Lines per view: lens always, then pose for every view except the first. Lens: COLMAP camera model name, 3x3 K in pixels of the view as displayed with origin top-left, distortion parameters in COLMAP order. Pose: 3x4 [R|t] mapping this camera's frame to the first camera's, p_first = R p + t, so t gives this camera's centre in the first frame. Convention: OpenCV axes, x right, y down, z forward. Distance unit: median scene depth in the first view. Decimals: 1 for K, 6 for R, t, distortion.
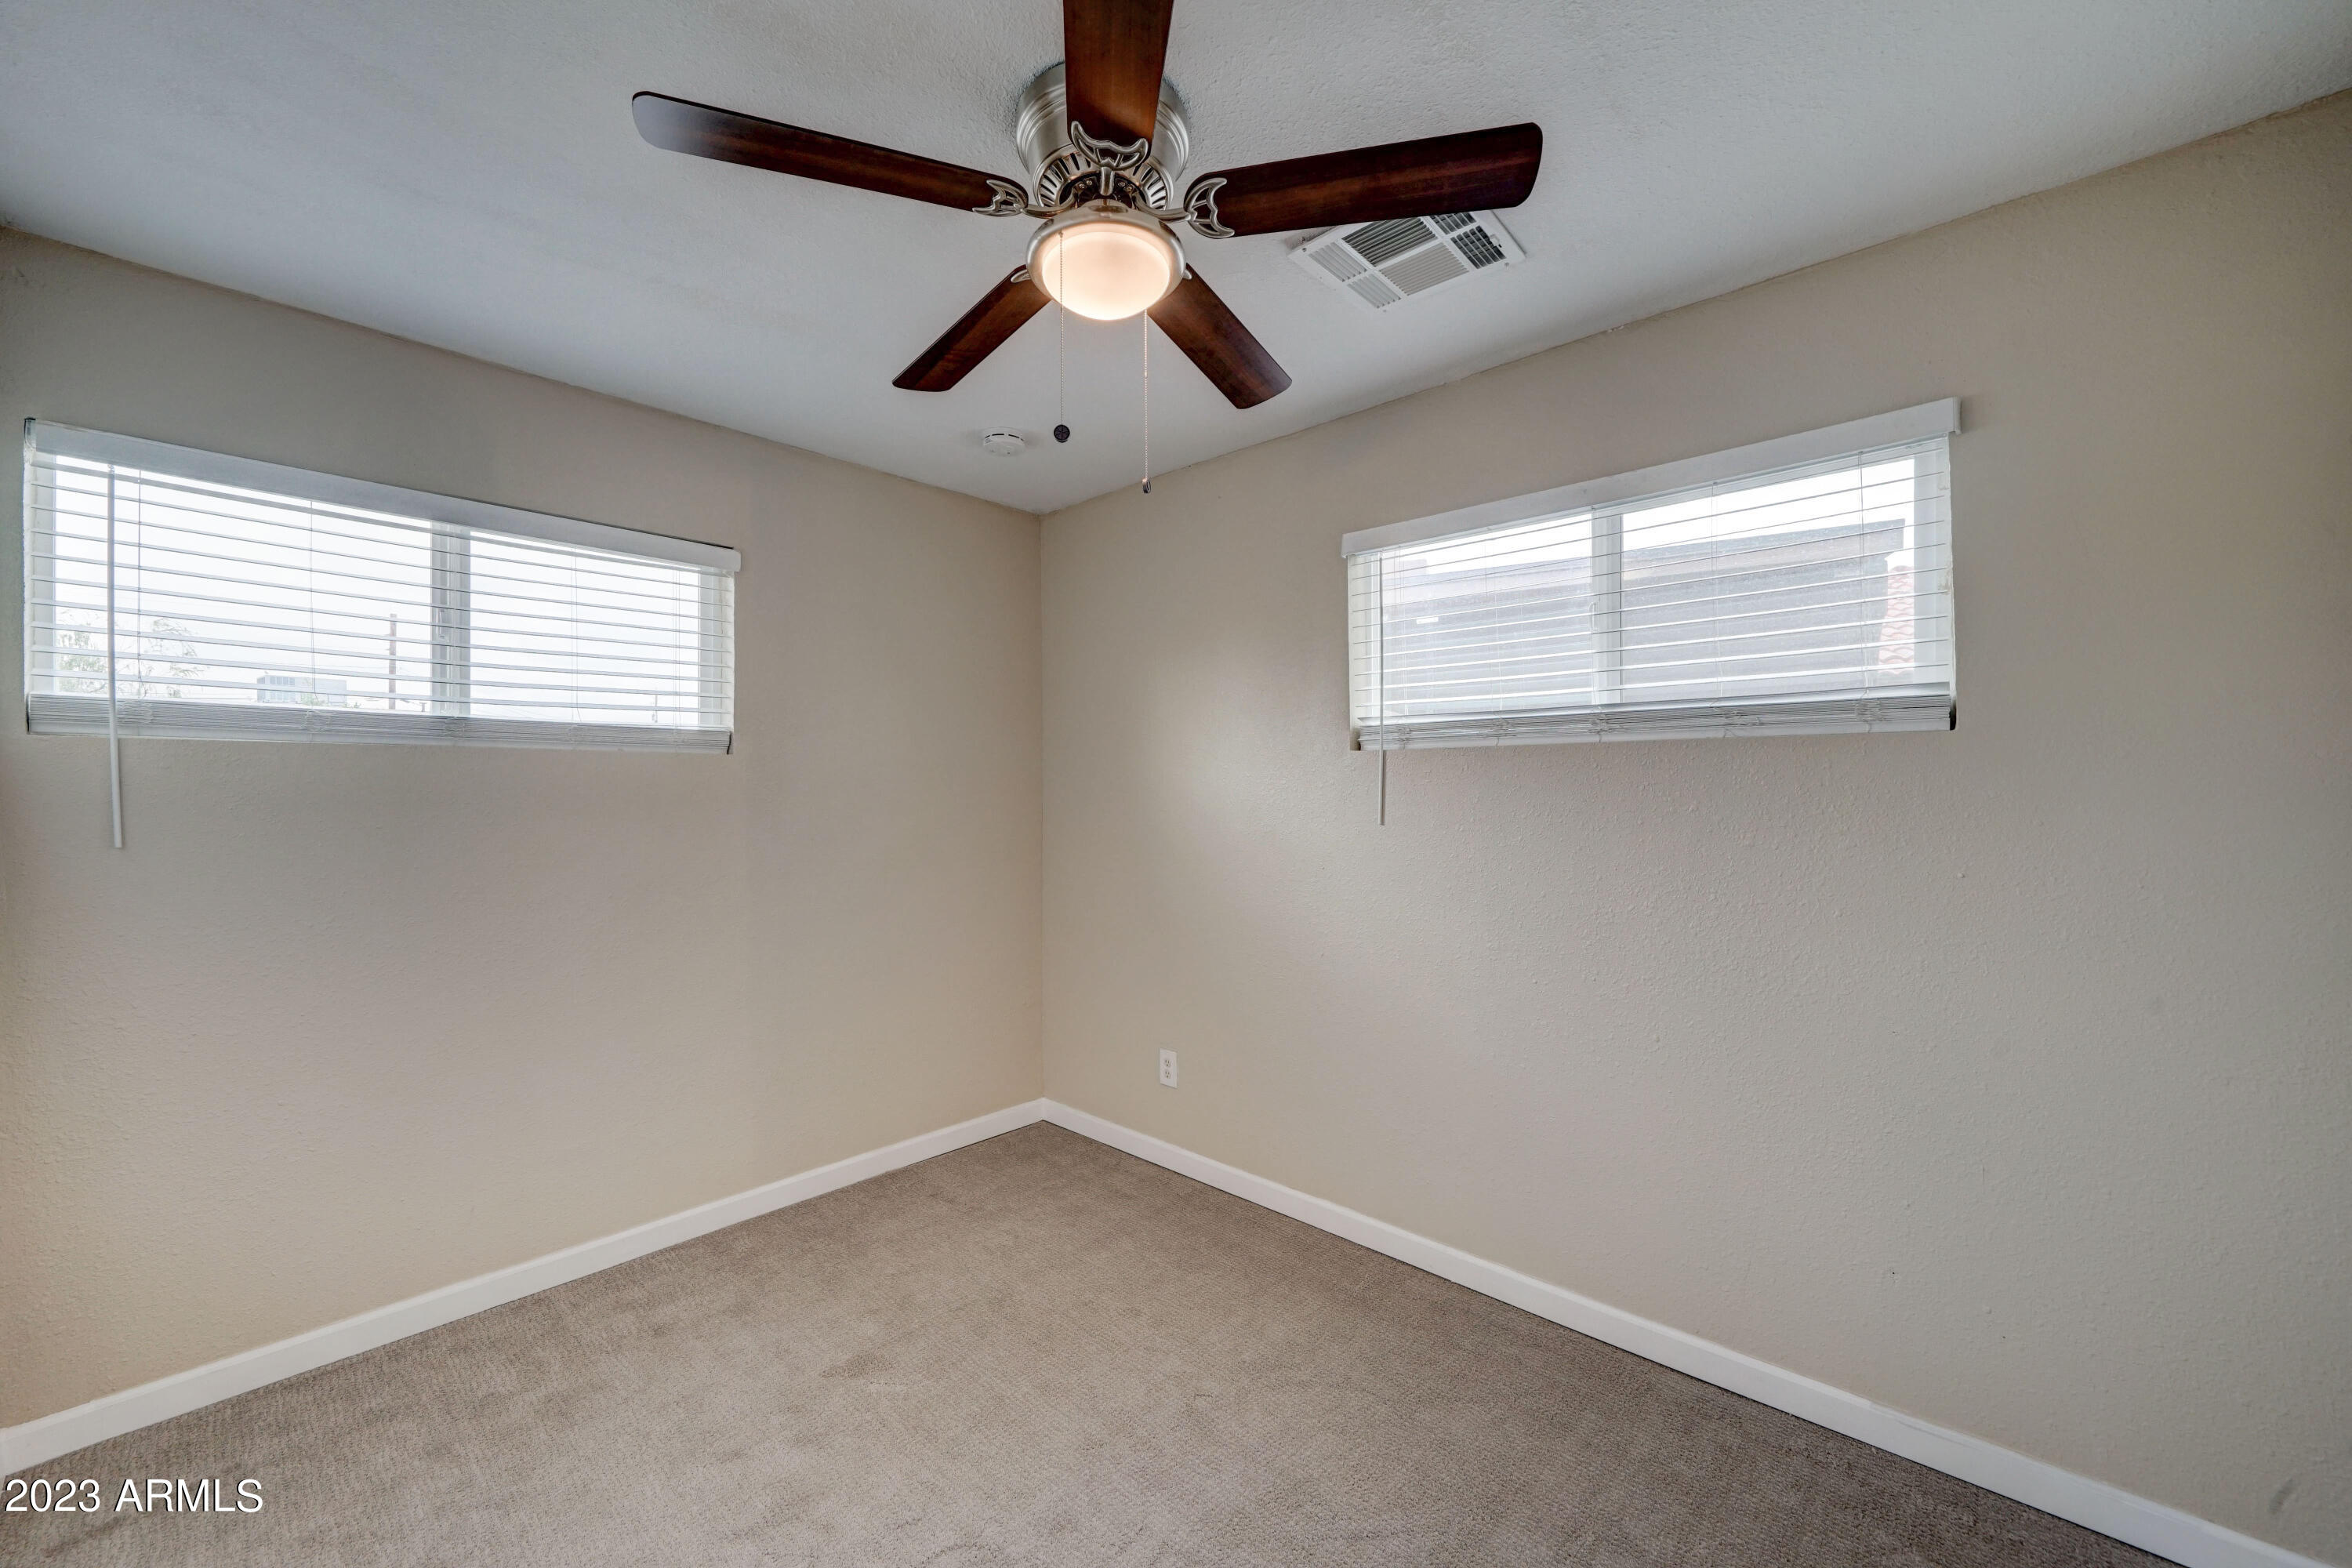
lens RADIAL K [[901.6, 0, 1172.4], [0, 901.6, 788.7], [0, 0, 1]] dist [0.001000, -0.000384]
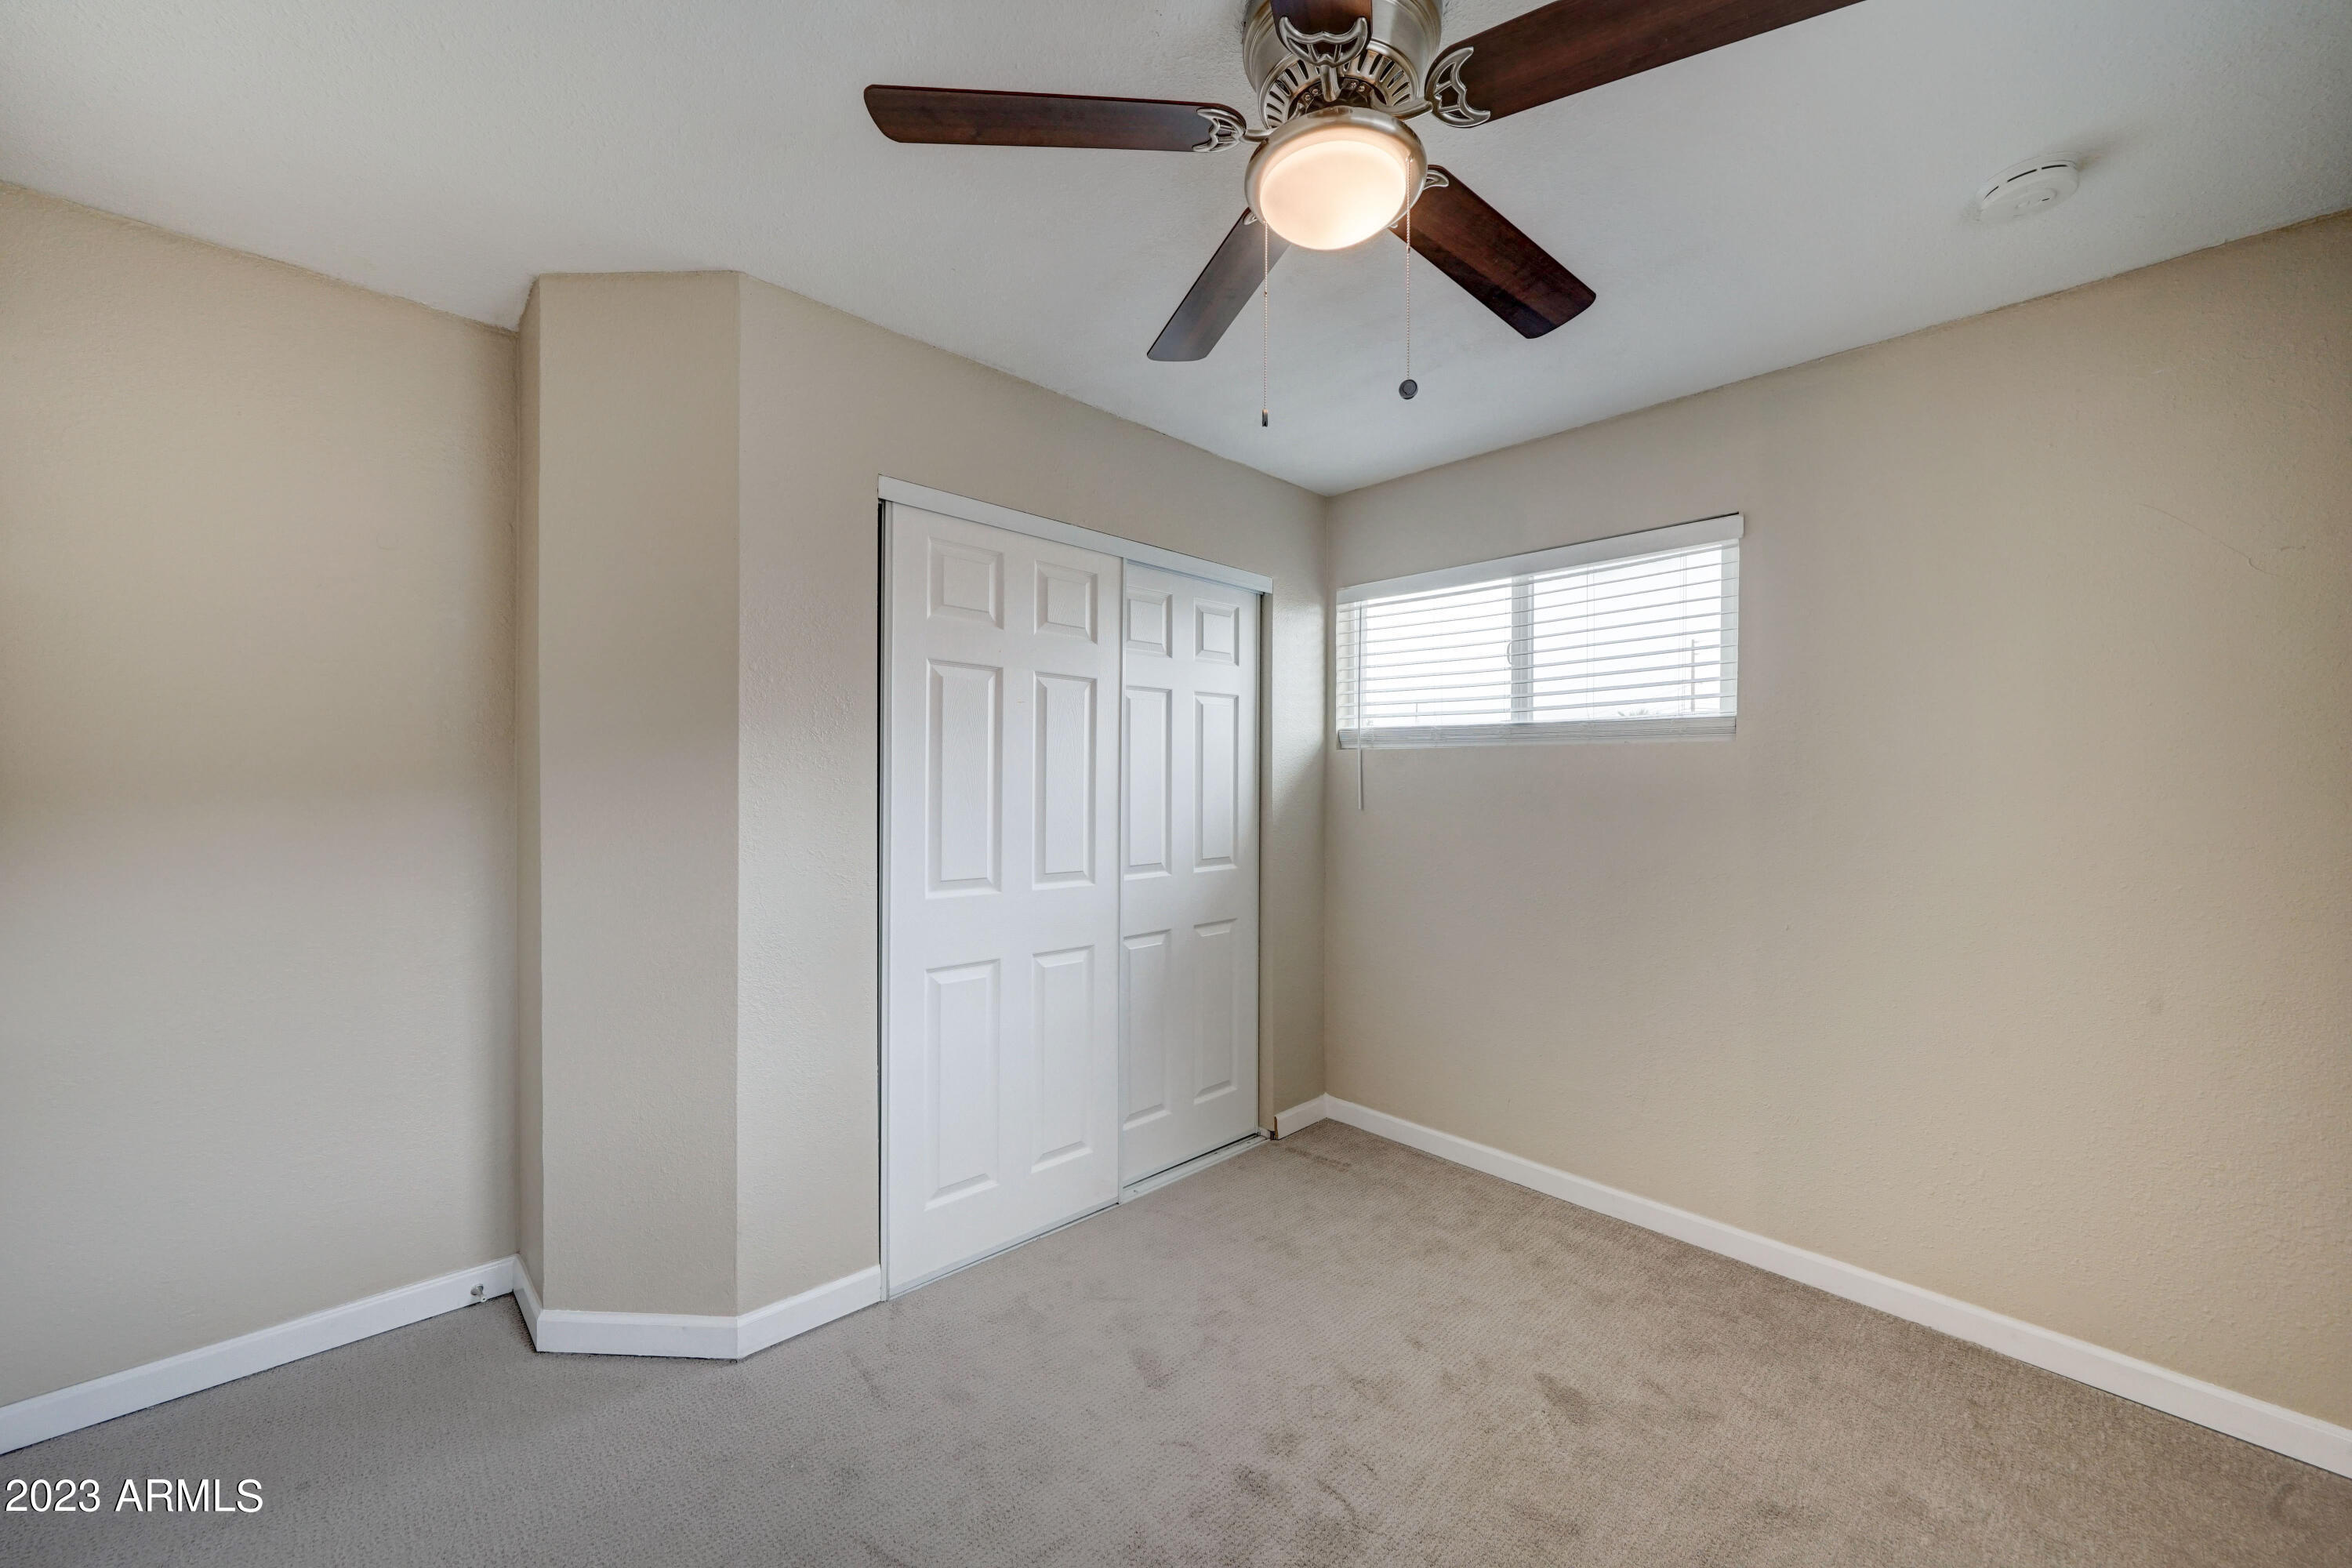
lens RADIAL K [[901.6, 0, 1173.4], [0, 901.6, 789.4], [0, 0, 1]] dist [0.001000, -0.000384]
pose [[-0.079007, 0.010192, -0.996822, 0.545104], [-0.008623, 0.999903, 0.010907, 0.007035], [0.996837, 0.009457, -0.078912, 0.601932]]
